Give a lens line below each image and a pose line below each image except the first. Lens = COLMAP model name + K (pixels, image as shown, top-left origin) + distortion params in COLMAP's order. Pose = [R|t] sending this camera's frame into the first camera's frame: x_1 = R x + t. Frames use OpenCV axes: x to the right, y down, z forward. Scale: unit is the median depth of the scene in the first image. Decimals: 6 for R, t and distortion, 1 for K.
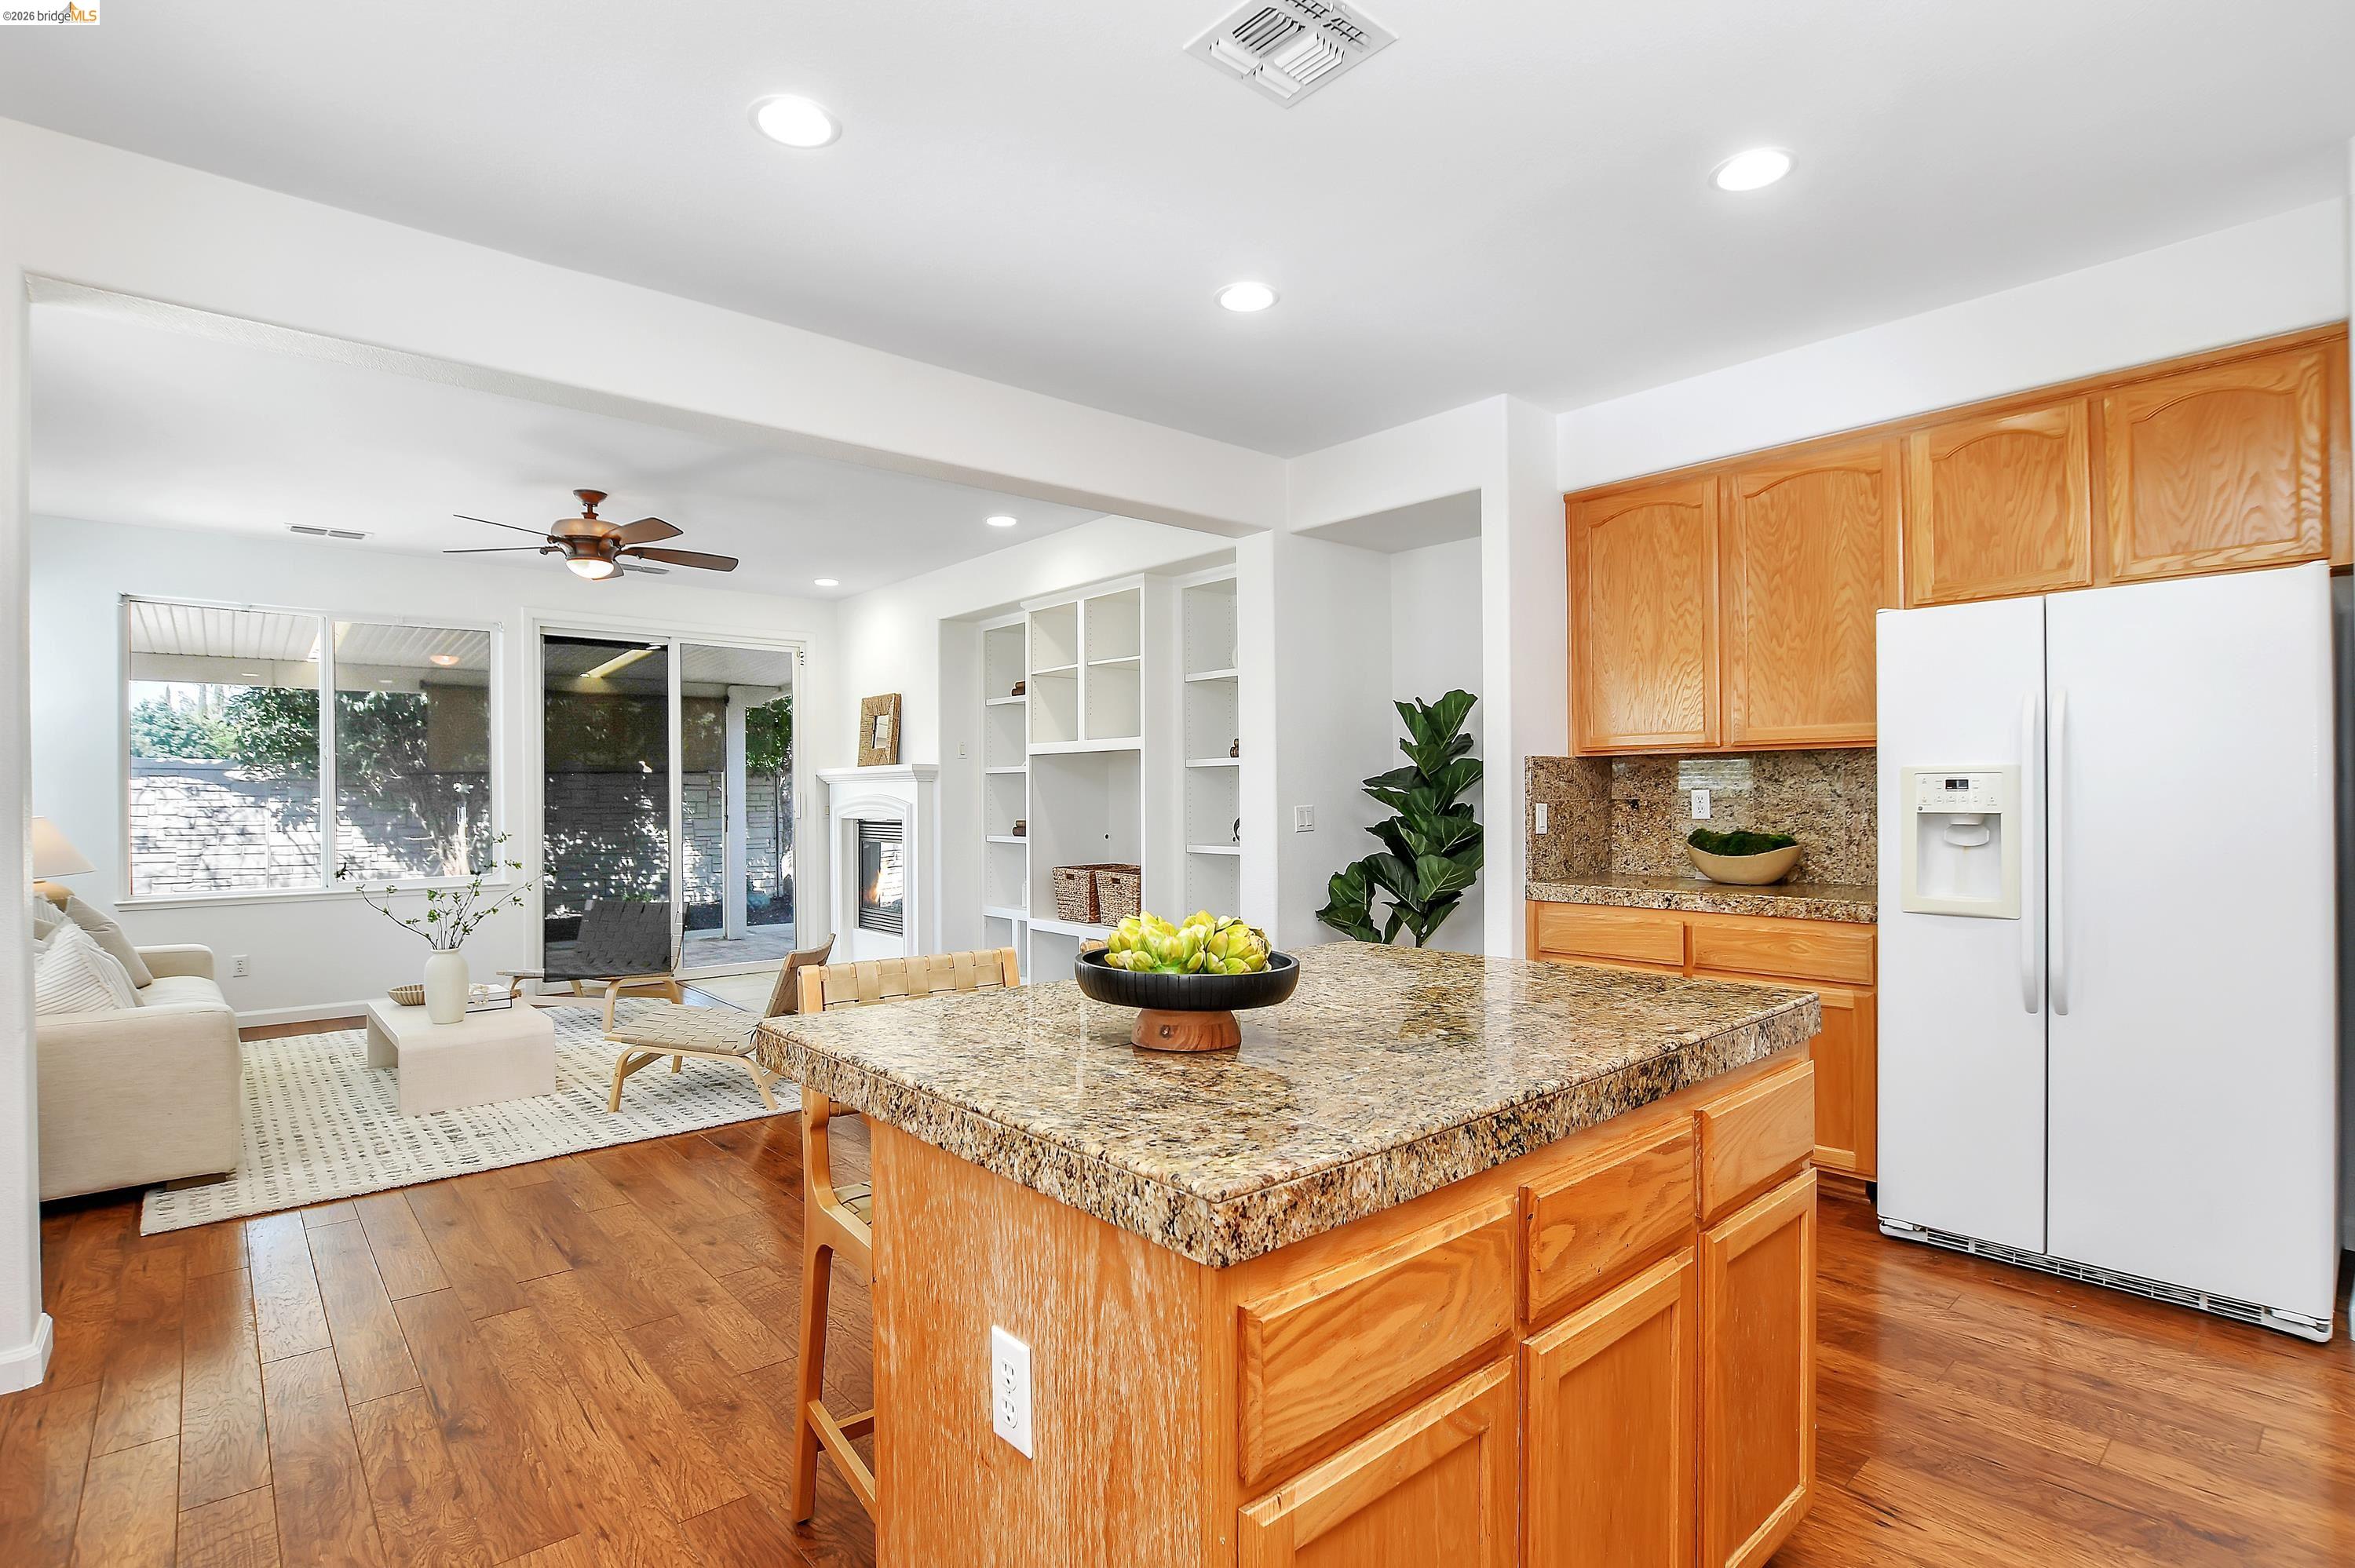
lens RADIAL K [[1124.6, 0, 1177.4], [0, 1124.6, 799.9], [0, 0, 1]] dist [-0.029150, 0.004322]
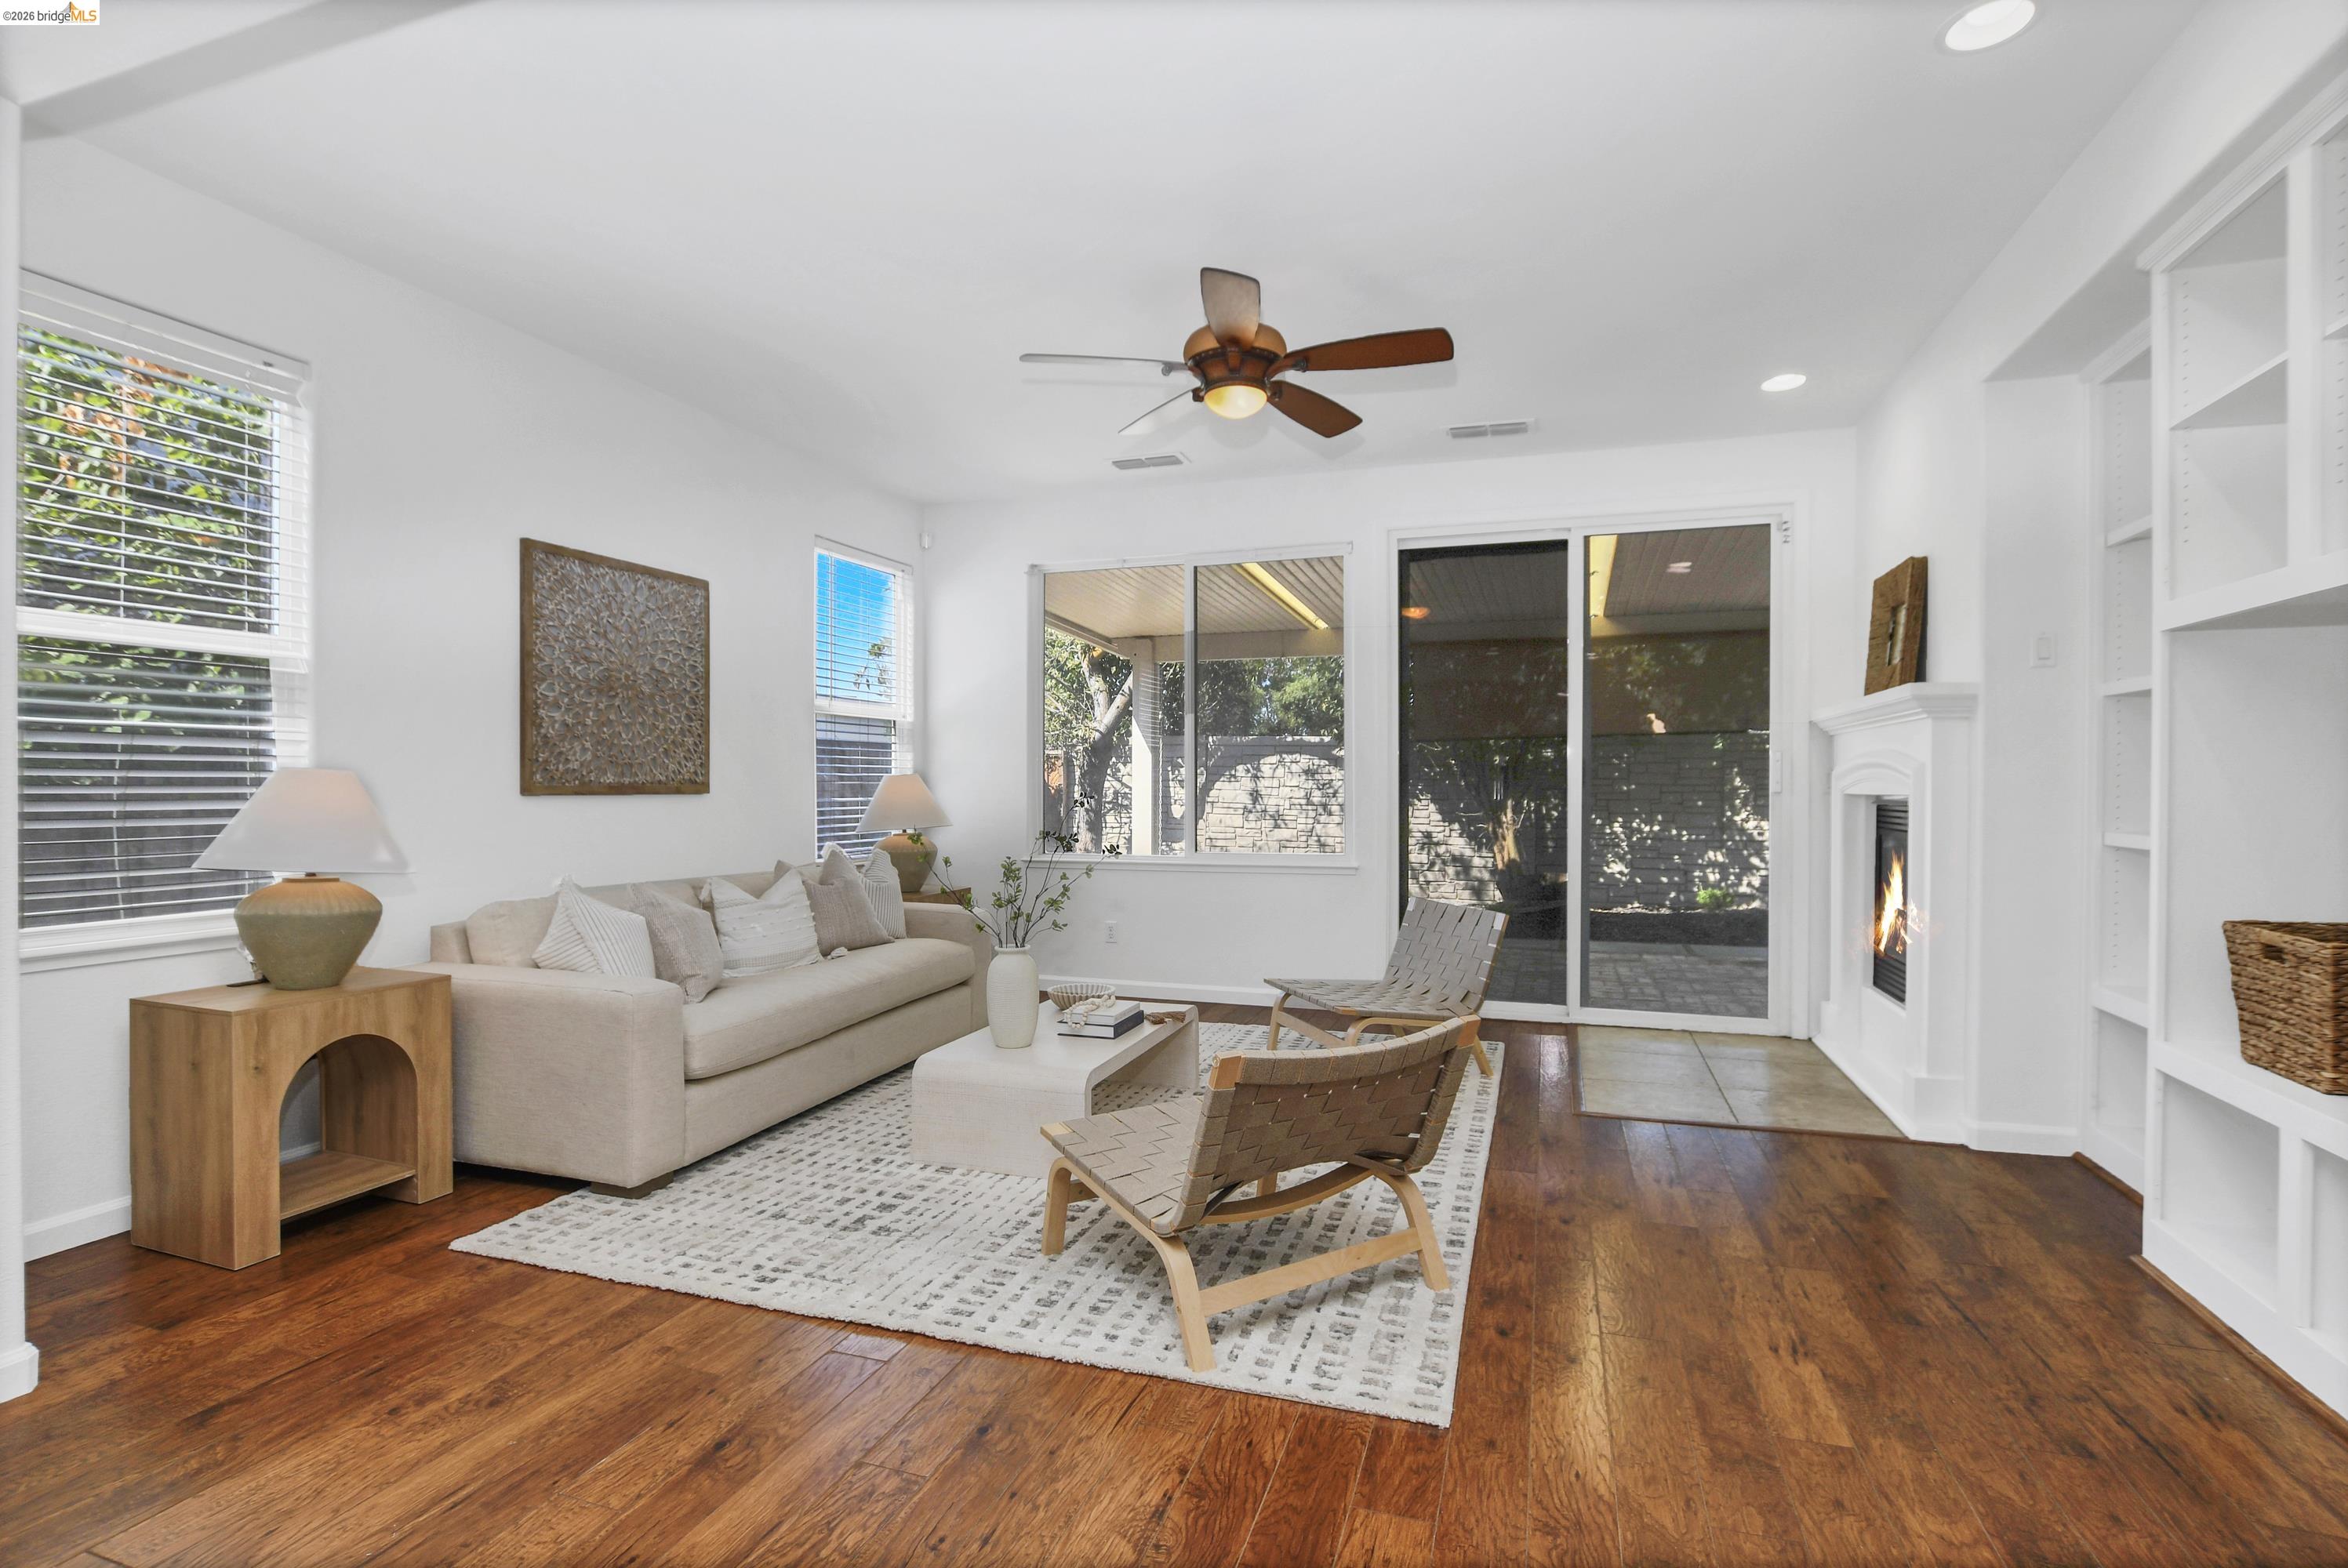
lens RADIAL K [[1126.4, 0, 1172.2], [0, 1126.4, 796.4], [0, 0, 1]] dist [-0.029406, 0.000215]
pose [[0.499946, 0.013405, -0.865953, 0.030709], [-0.010431, 0.999901, 0.009456, 0.018017], [0.865994, 0.004305, 0.500036, 0.503460]]
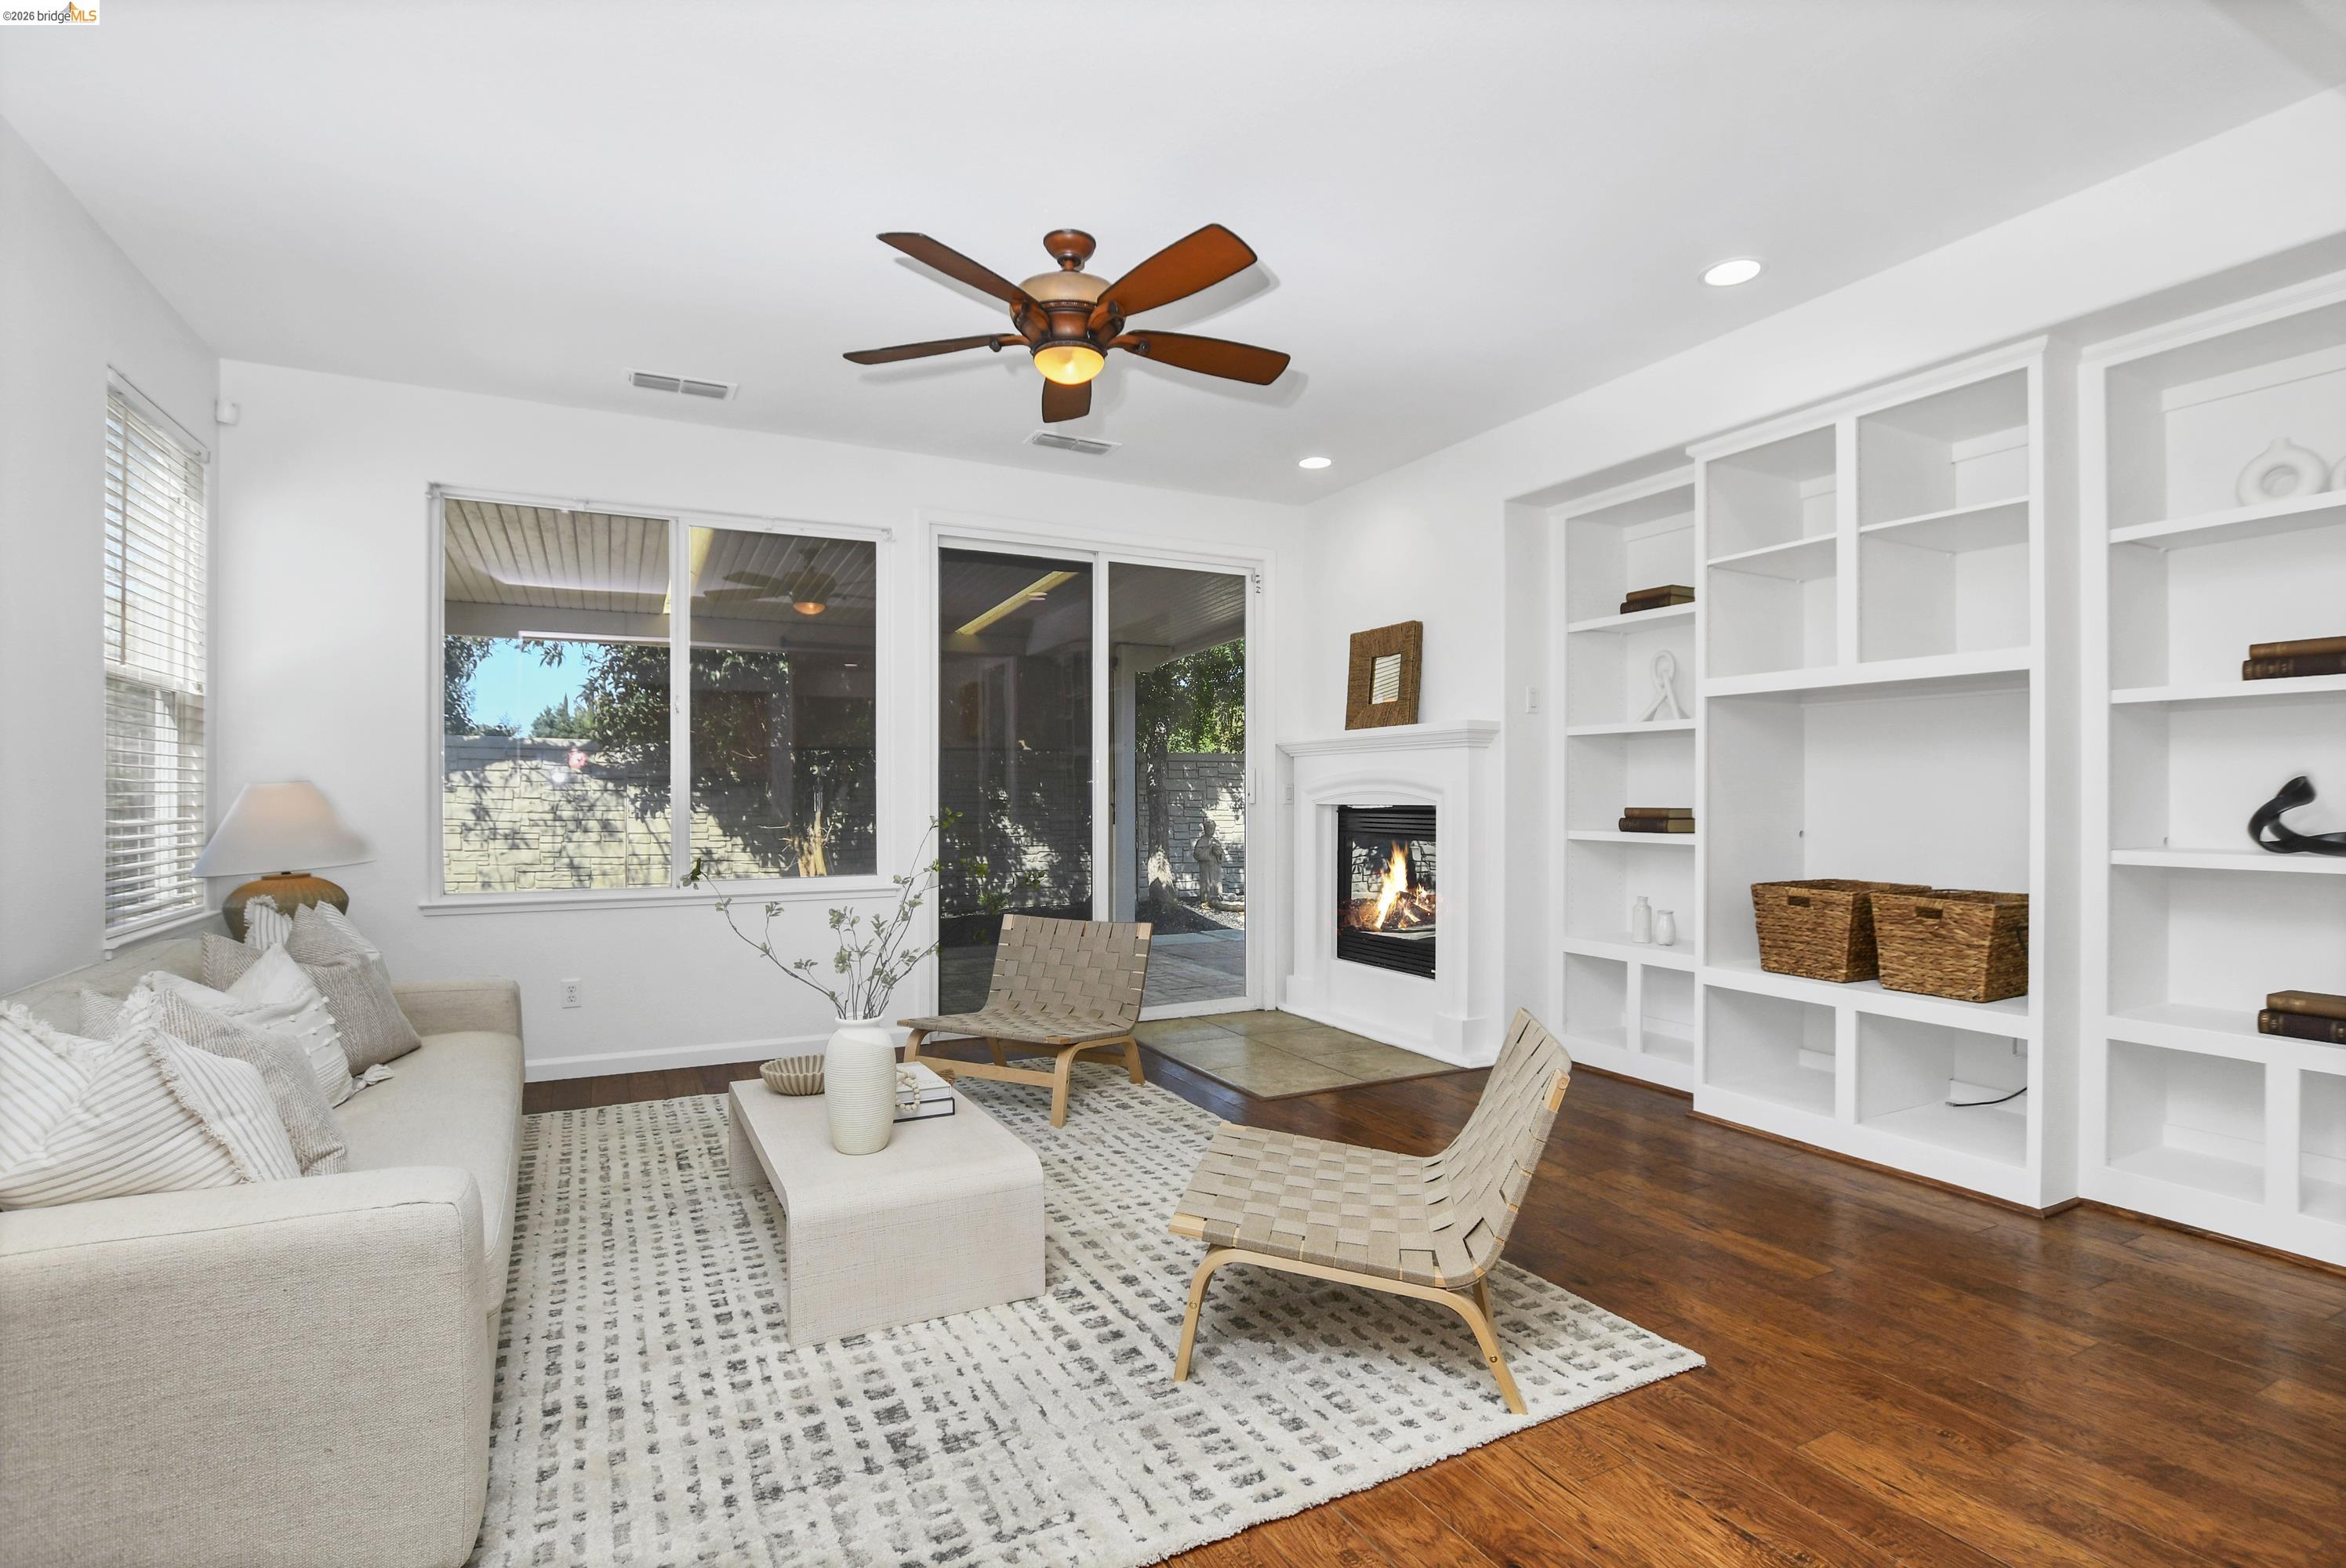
lens RADIAL K [[1120.4, 0, 1172.9], [0, 1120.4, 799.8], [0, 0, 1]] dist [-0.029150, 0.004322]
pose [[0.970231, 0.004616, -0.242139, -0.263007], [-0.005653, 0.999978, -0.003589, 0.019014], [0.242117, 0.004851, 0.970235, 0.350628]]
